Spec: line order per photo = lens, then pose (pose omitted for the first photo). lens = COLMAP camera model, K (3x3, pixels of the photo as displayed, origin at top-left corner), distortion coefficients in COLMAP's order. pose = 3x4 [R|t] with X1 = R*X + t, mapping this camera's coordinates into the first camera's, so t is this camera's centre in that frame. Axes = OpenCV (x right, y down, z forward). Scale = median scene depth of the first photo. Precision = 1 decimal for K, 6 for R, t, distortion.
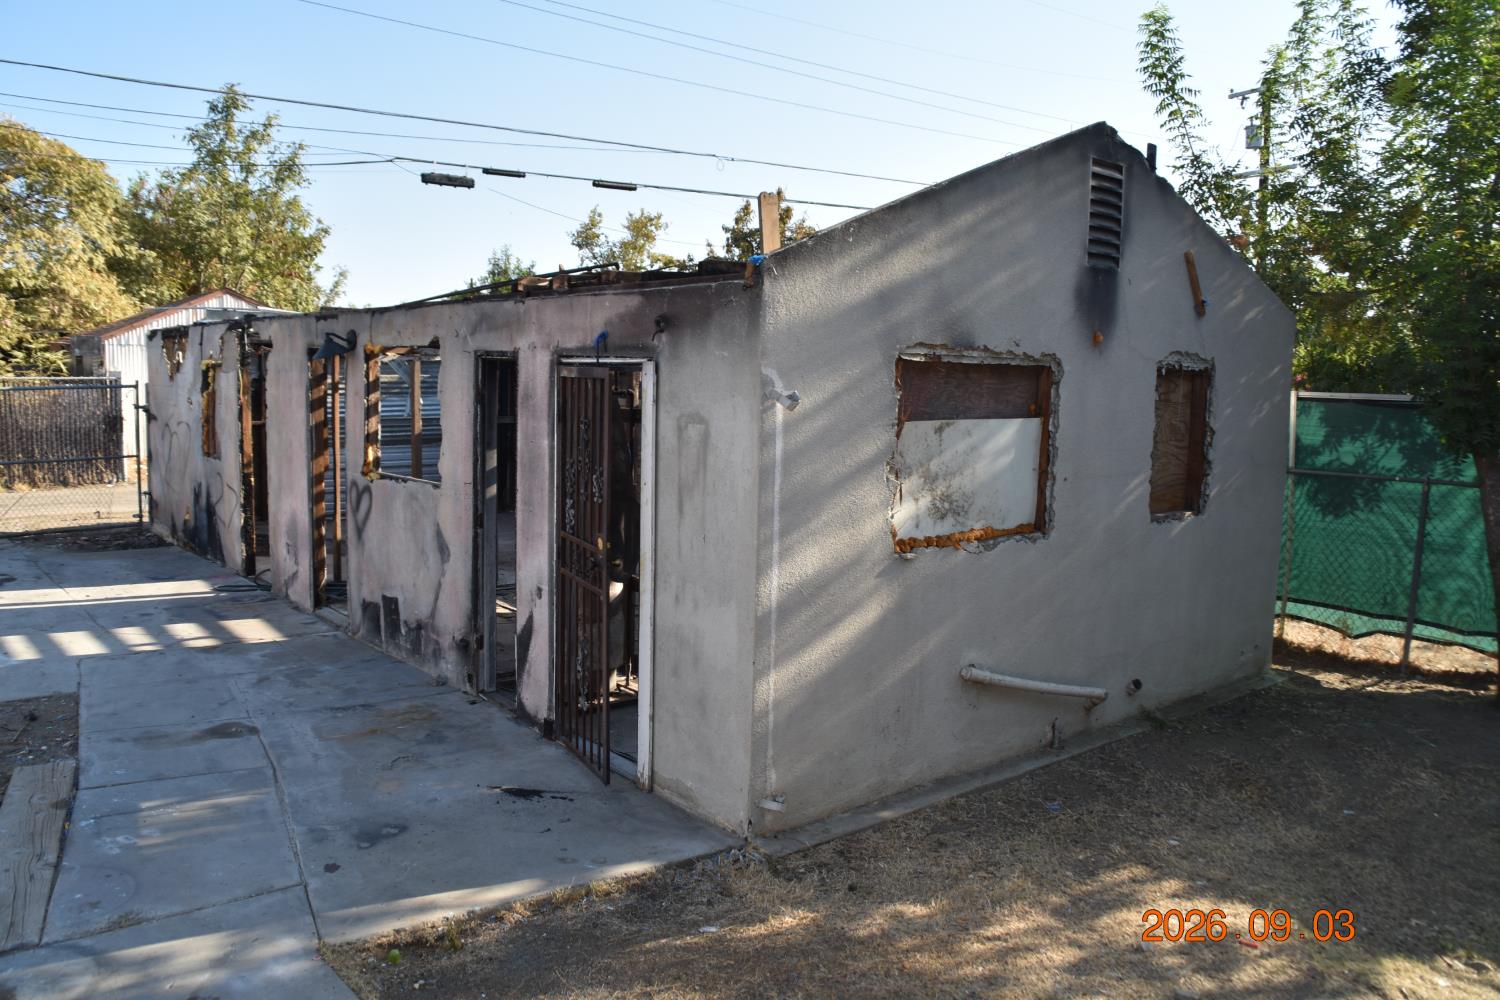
lens RADIAL K [[1170.7, 0, 738.8], [0, 1170.7, 499.2], [0, 0, 1]] dist [-0.174433, 0.119024]
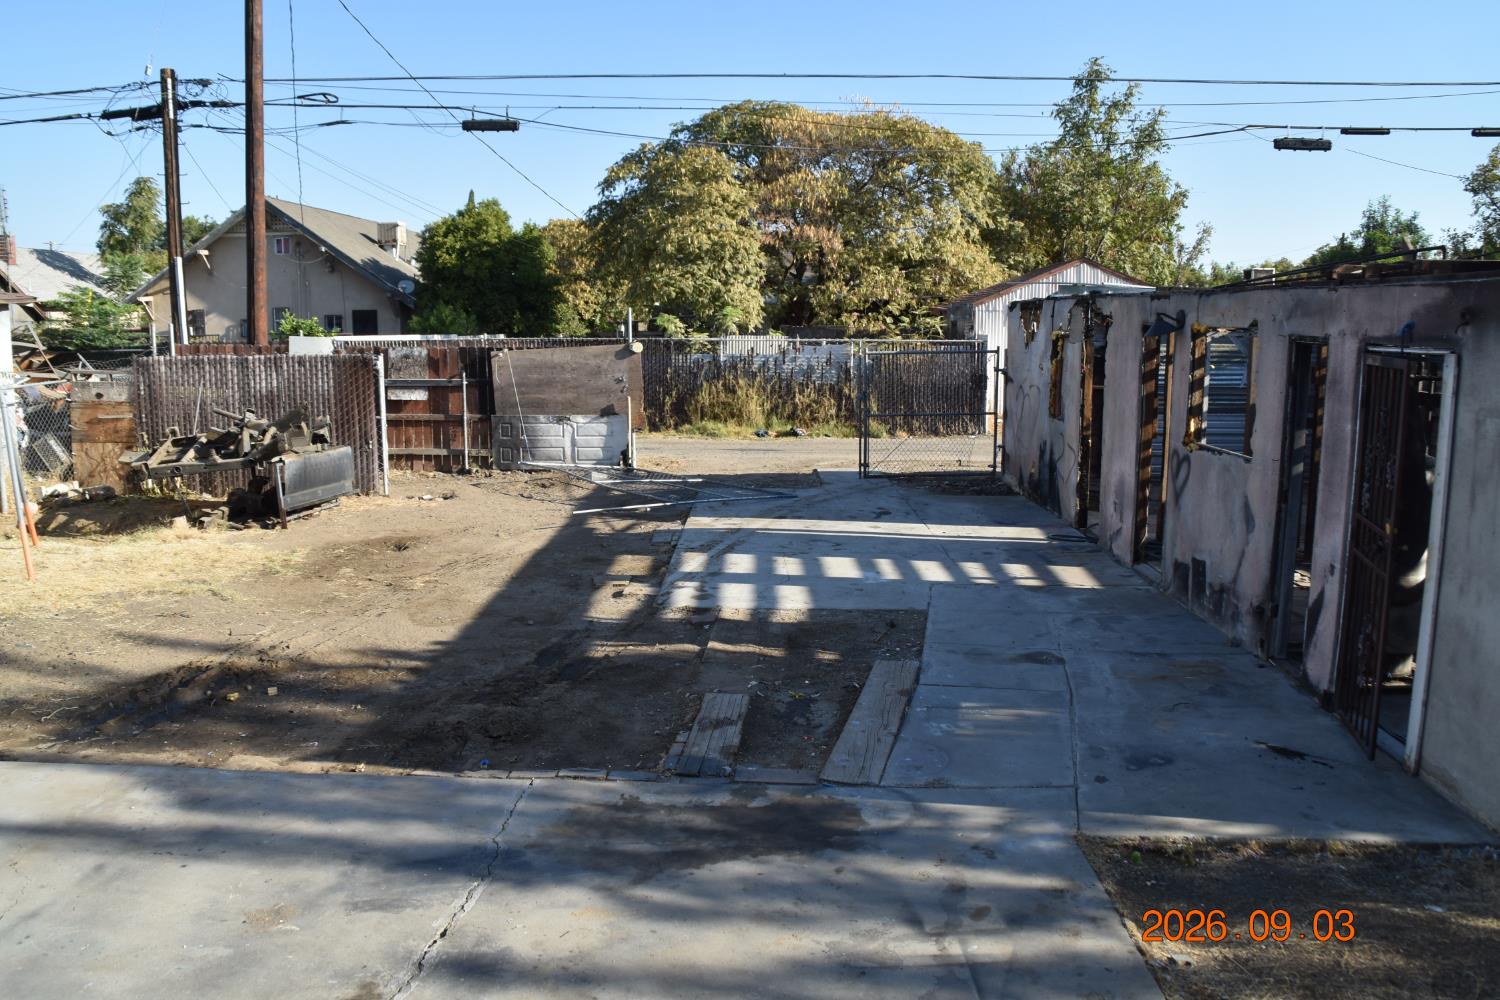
lens RADIAL K [[1170.7, 0, 738.8], [0, 1170.7, 499.2], [0, 0, 1]] dist [-0.174433, 0.119024]
pose [[0.754661, 0.080389, -0.651172, 0.074517], [-0.056348, 0.996740, 0.057746, -0.010552], [0.653691, -0.006886, 0.756730, -0.105239]]
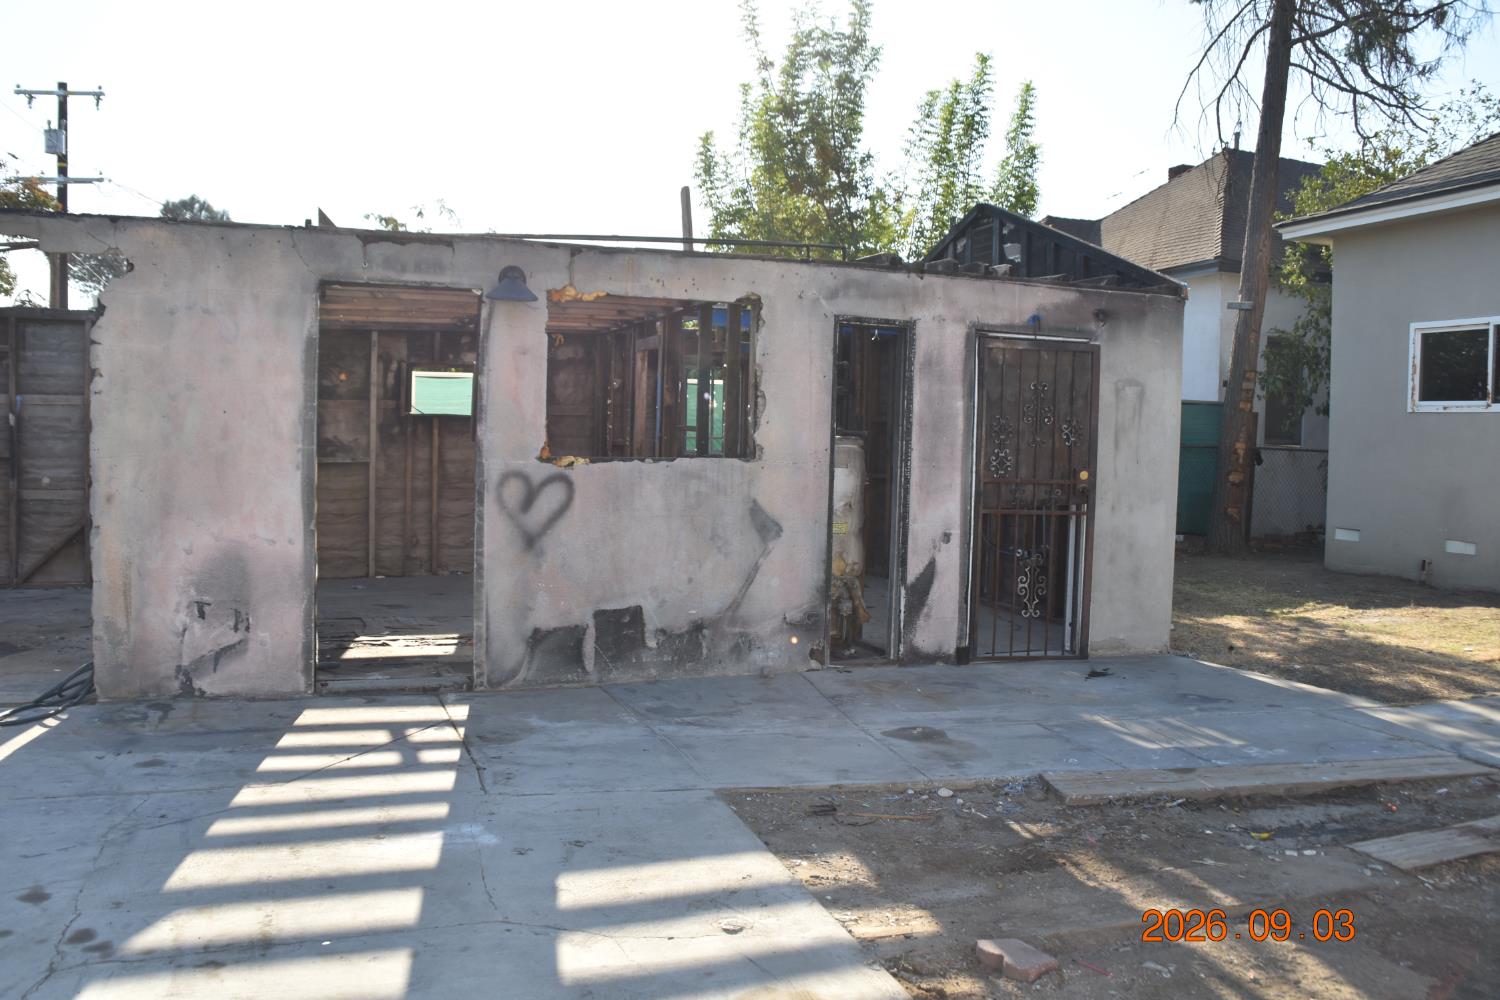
lens RADIAL K [[1170.7, 0, 738.8], [0, 1170.7, 499.2], [0, 0, 1]] dist [-0.174433, 0.119024]
pose [[0.330186, -0.065805, 0.941619, -1.225624], [0.089942, 0.995221, 0.038012, -0.016718], [-0.939621, 0.072140, 0.334526, 0.766476]]
